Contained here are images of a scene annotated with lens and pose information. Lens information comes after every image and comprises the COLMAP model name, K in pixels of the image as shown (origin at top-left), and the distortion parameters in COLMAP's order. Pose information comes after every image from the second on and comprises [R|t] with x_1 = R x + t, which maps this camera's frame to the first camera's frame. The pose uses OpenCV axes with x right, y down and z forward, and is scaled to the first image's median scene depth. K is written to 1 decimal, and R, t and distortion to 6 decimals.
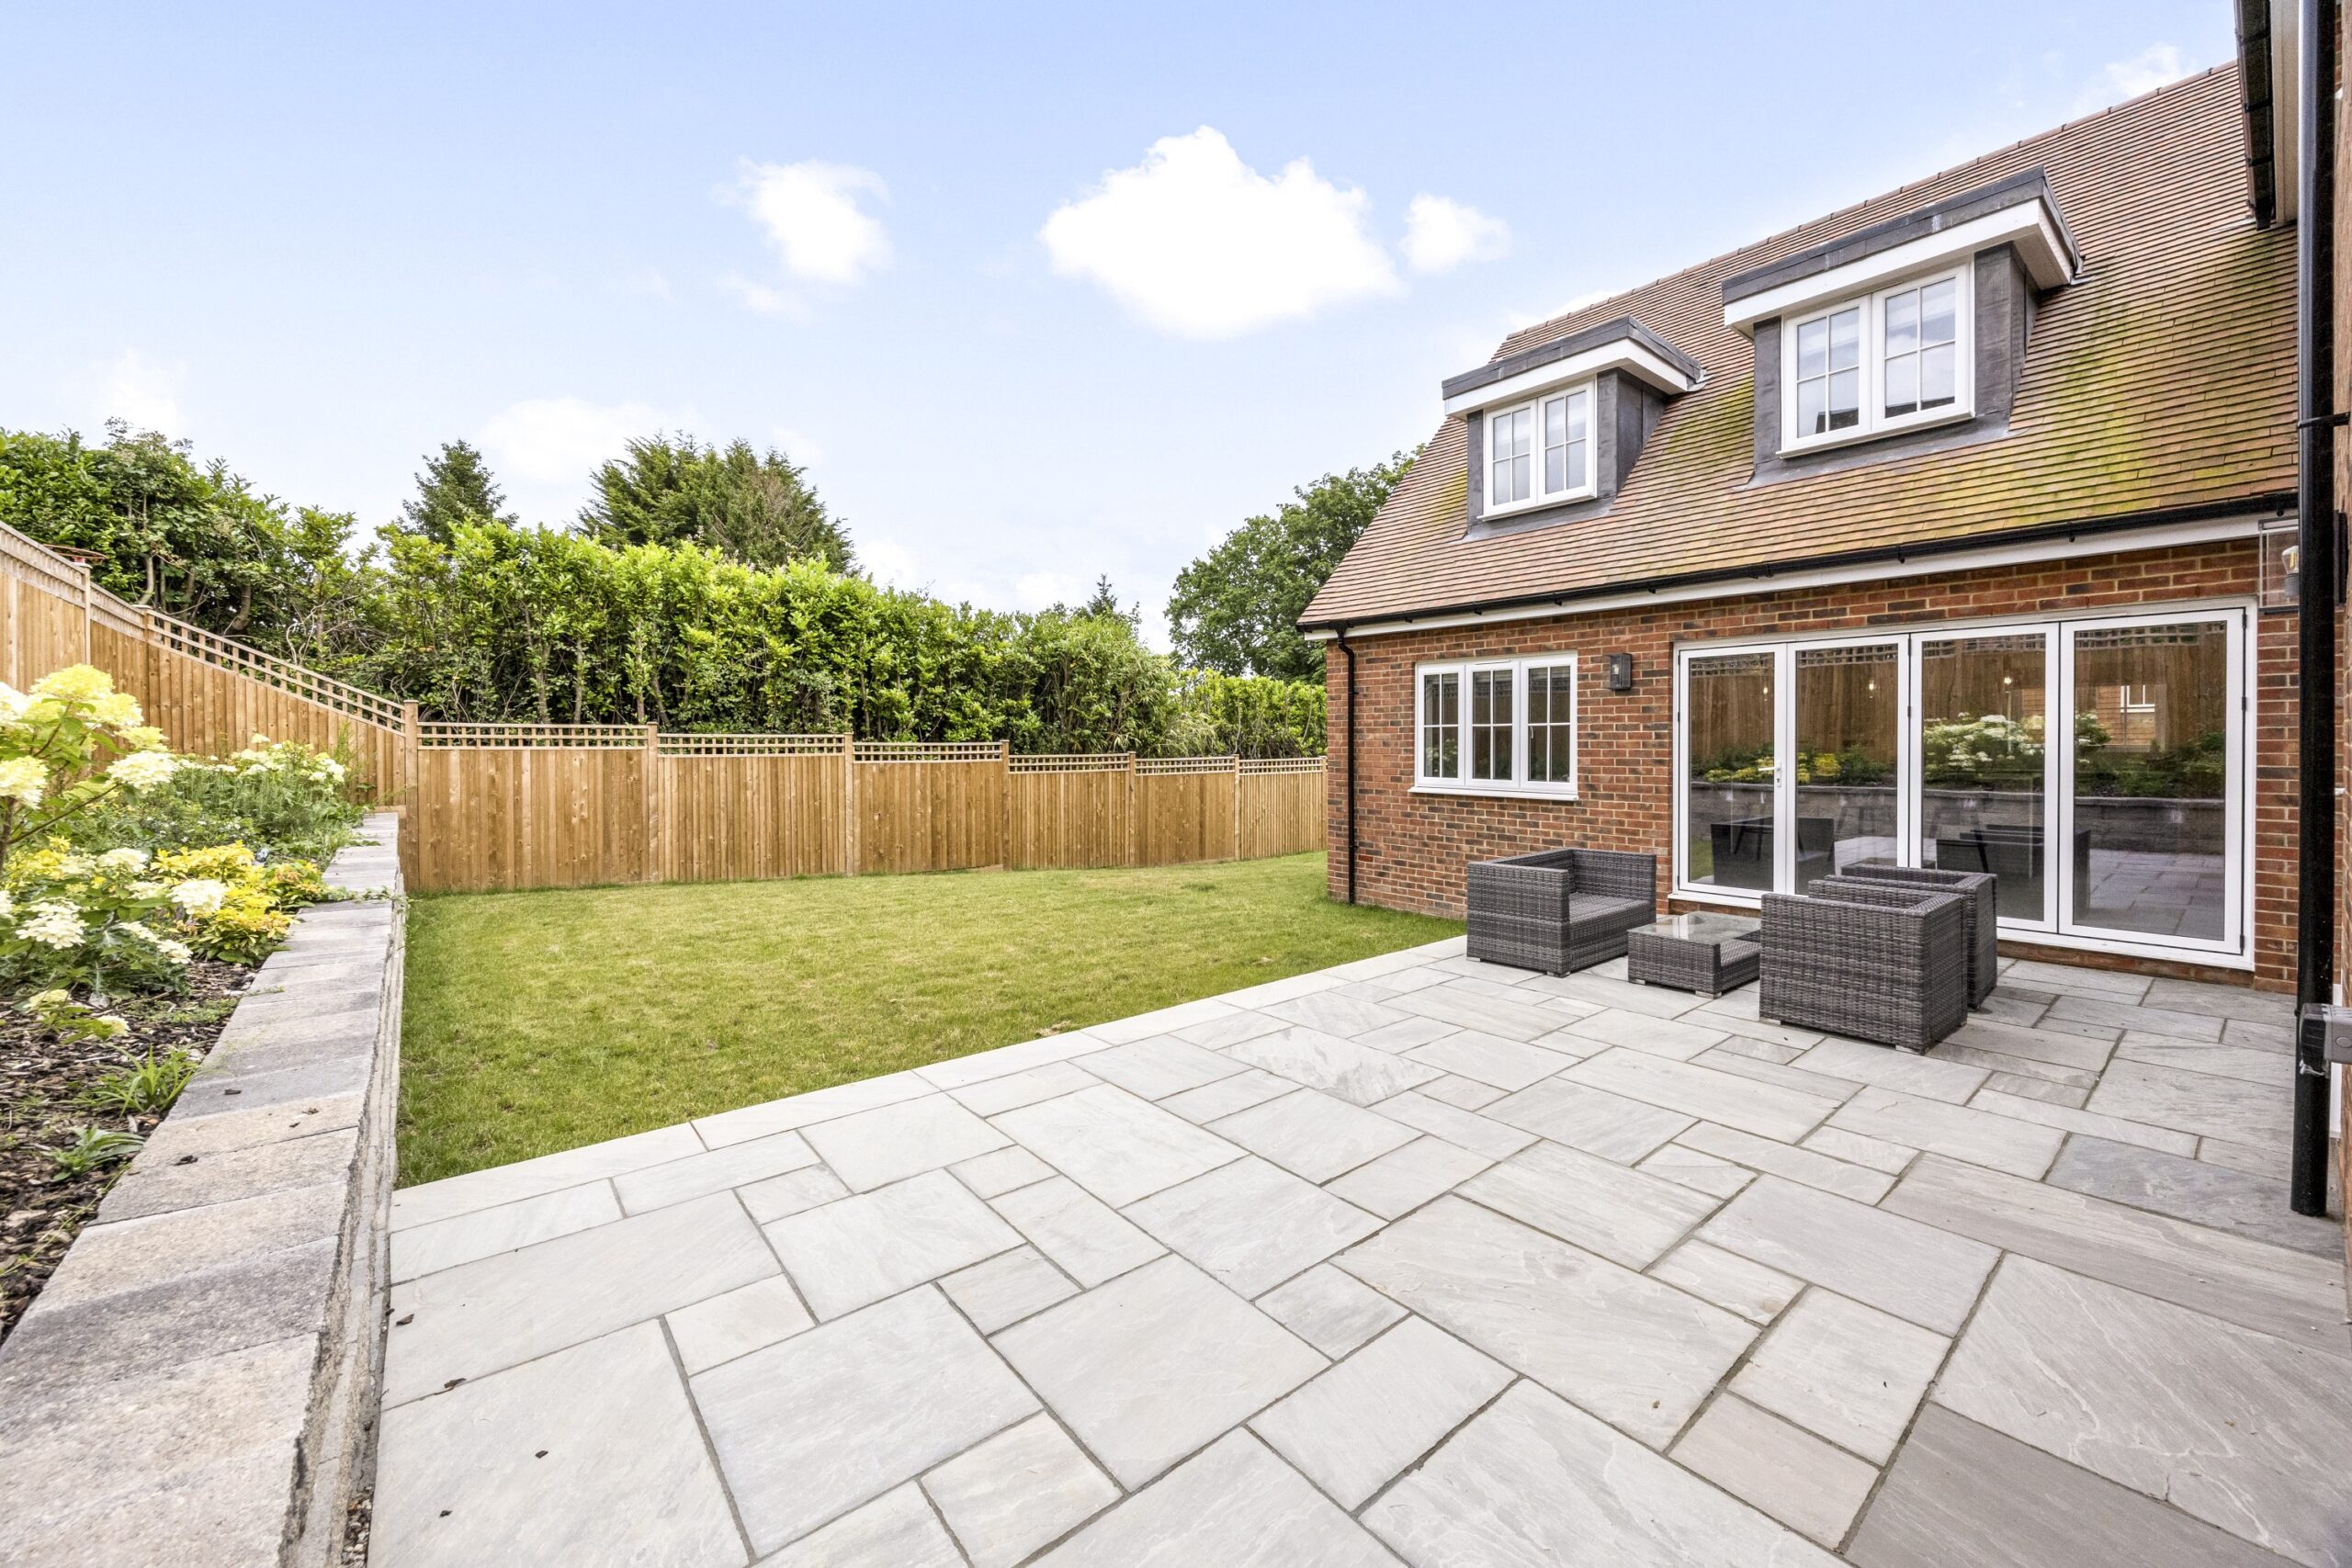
lens RADIAL K [[916.2, 0, 1176.8], [0, 916.2, 758.4], [0, 0, 1]] dist [-0.000578, -0.000070]
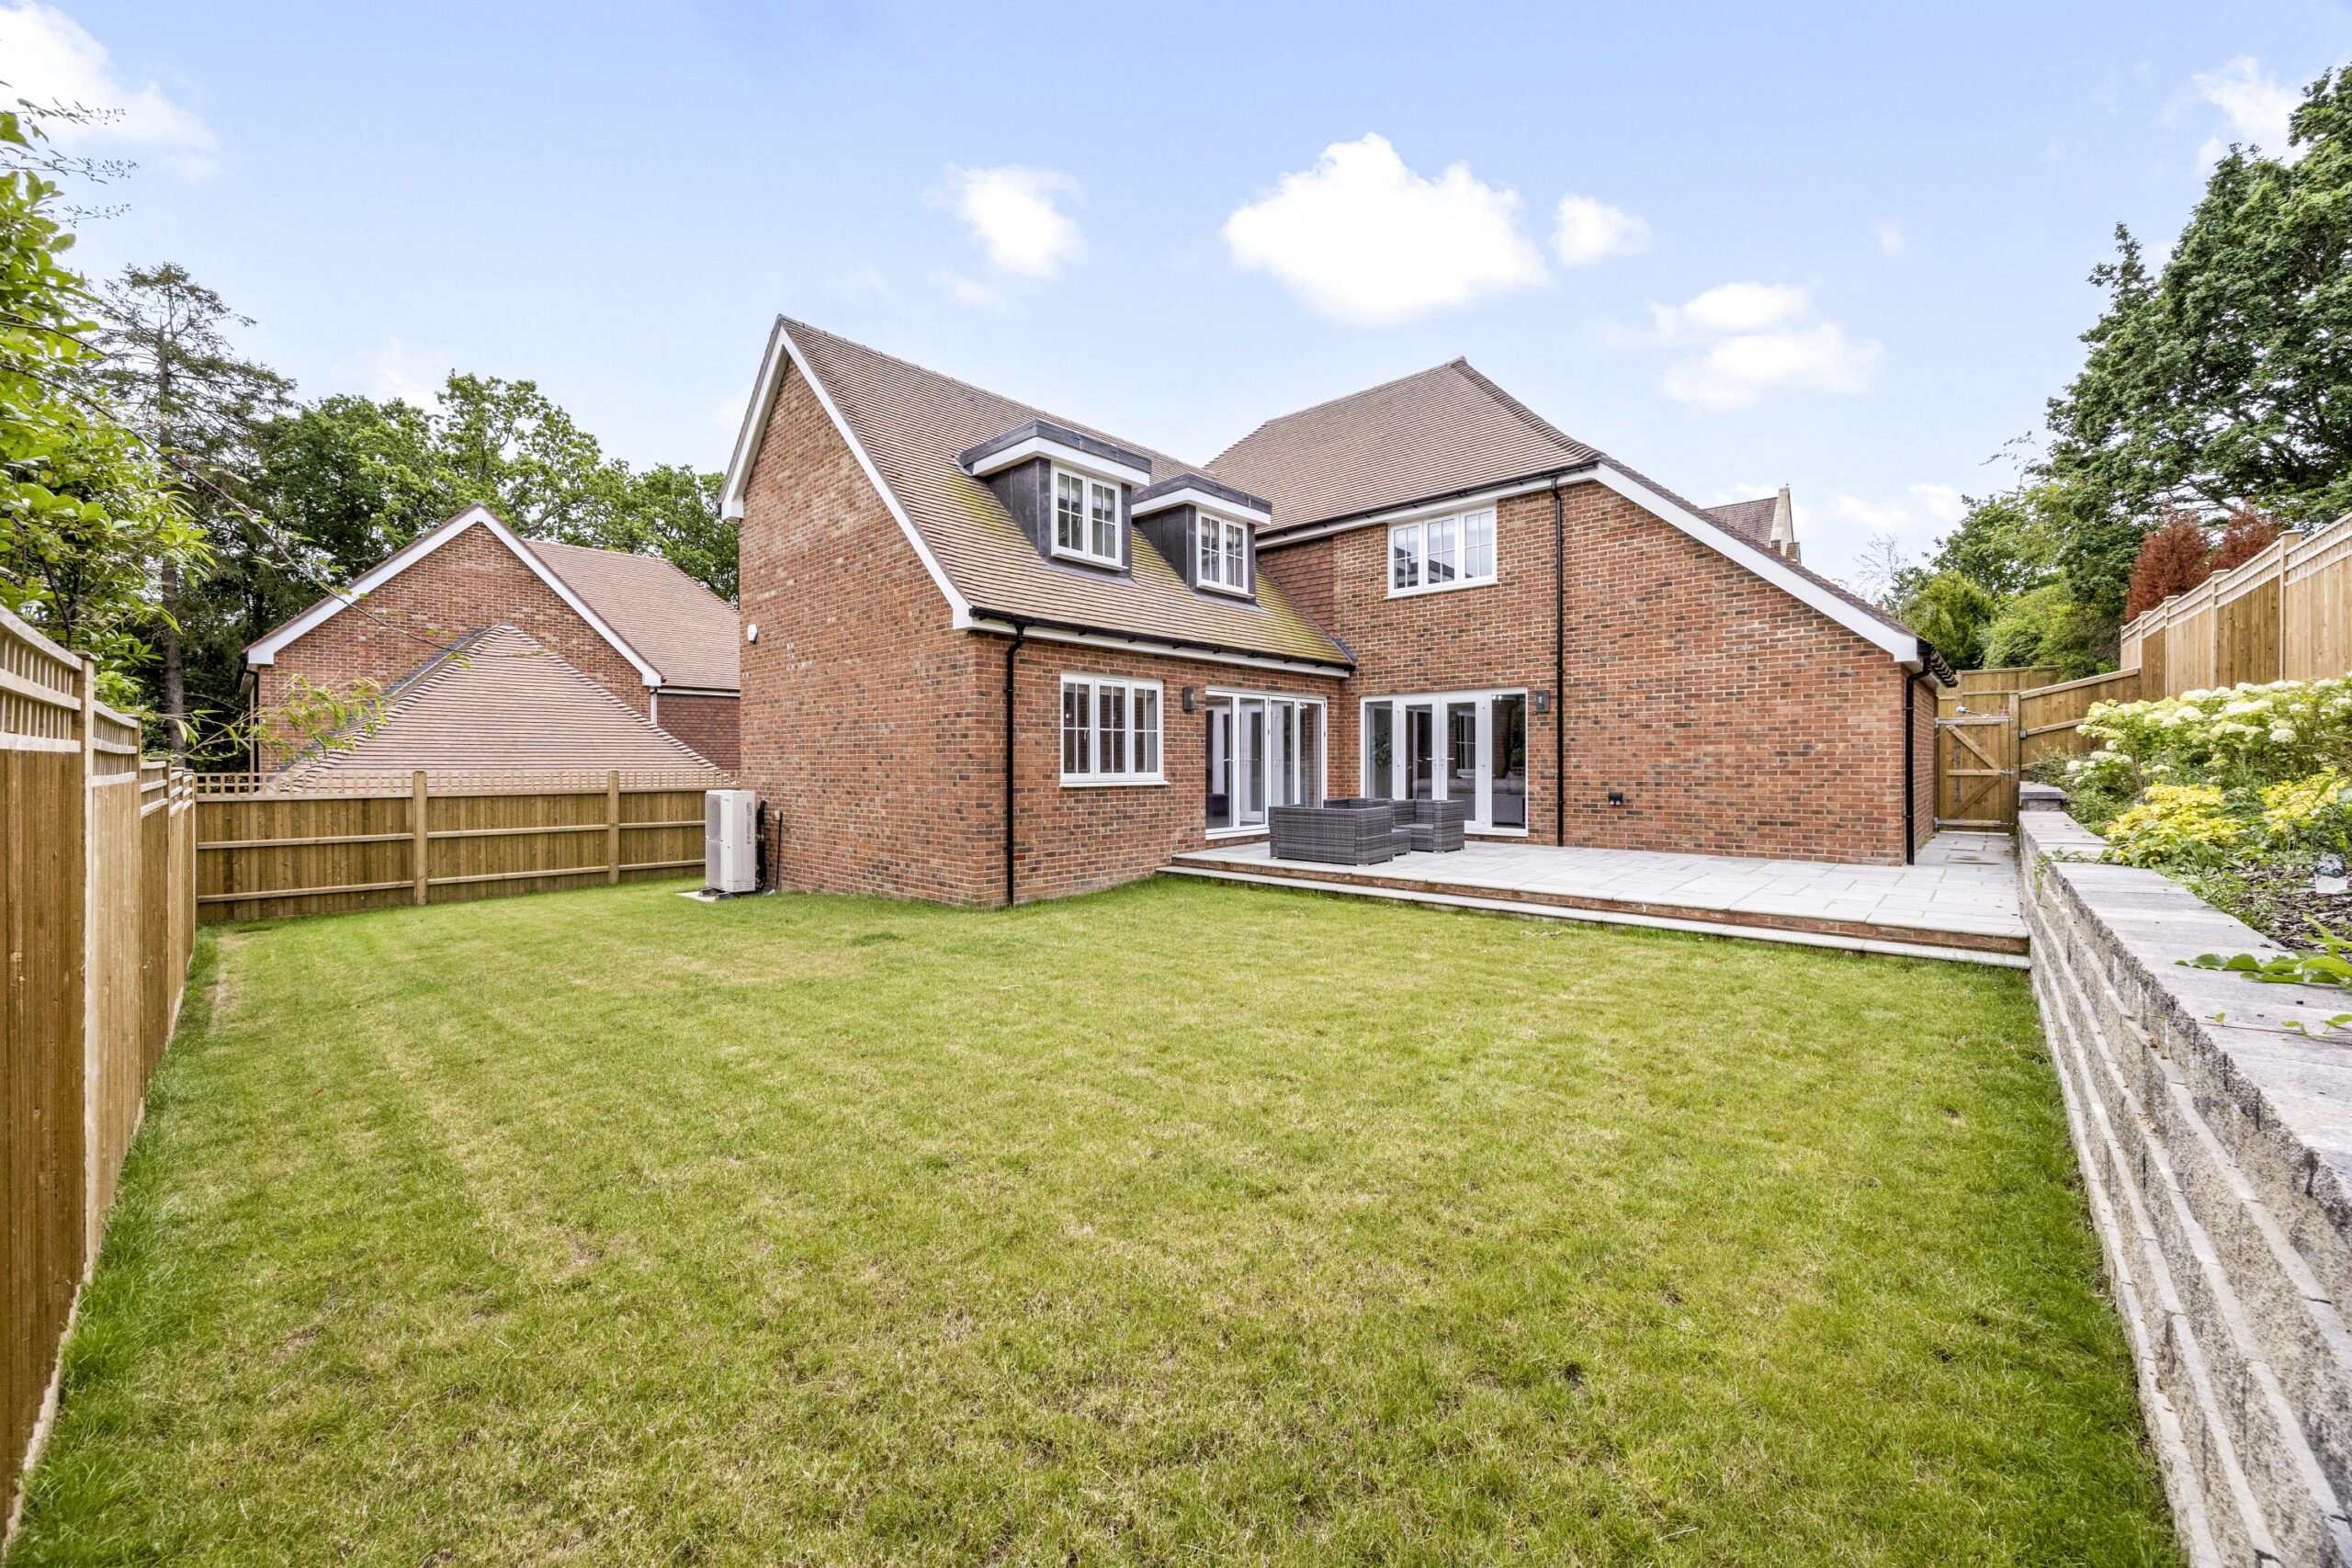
lens RADIAL K [[916.2, 0, 1177.1], [0, 916.2, 764.9], [0, 0, 1]] dist [-0.000578, -0.000070]
pose [[-0.176495, -0.010090, 0.984250, -0.894279], [0.016190, 0.999782, 0.013152, -0.002861], [-0.984168, 0.018256, -0.176294, 1.107545]]
